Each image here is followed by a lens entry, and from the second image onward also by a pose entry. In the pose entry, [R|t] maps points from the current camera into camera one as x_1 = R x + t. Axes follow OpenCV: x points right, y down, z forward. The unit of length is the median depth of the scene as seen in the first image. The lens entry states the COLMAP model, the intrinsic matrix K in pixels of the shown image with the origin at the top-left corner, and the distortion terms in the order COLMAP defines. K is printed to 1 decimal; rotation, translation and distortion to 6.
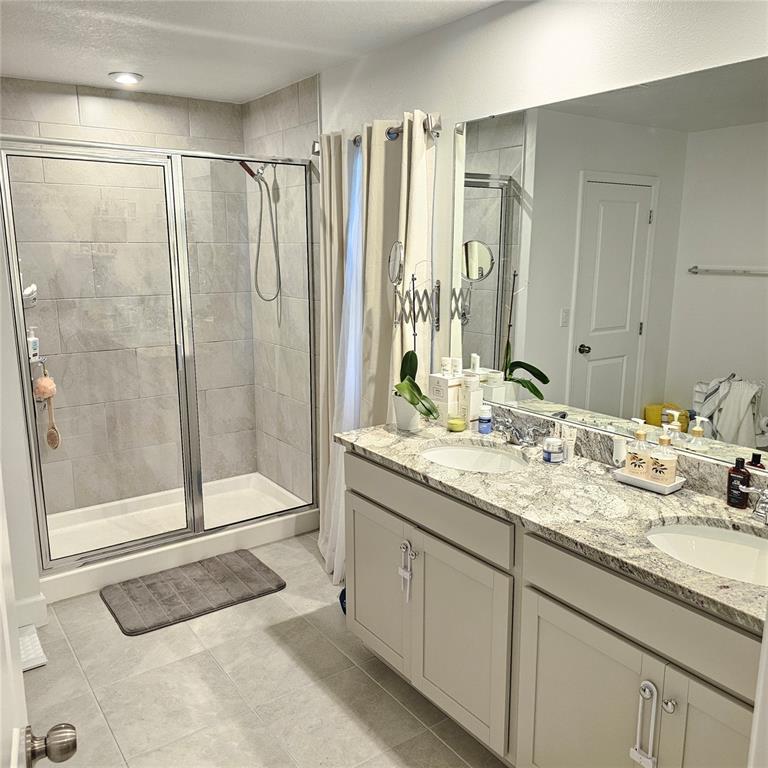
lens RADIAL K [[680.3, 0, 383.5], [0, 680.3, 383.8], [0, 0, 1]] dist [0.054926, -0.046580]
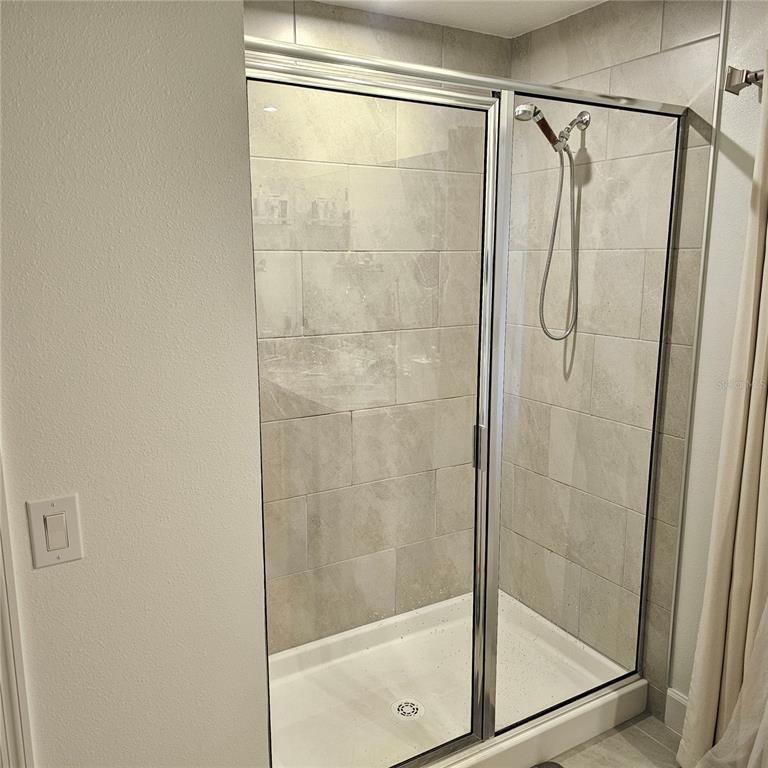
lens RADIAL K [[680.3, 0, 384.4], [0, 680.3, 385.0], [0, 0, 1]] dist [0.054926, -0.046580]
pose [[0.996985, 0.014931, -0.076140, -0.284372], [-0.015987, 0.999784, -0.013277, -0.069503], [0.075925, 0.014454, 0.997009, 0.355968]]
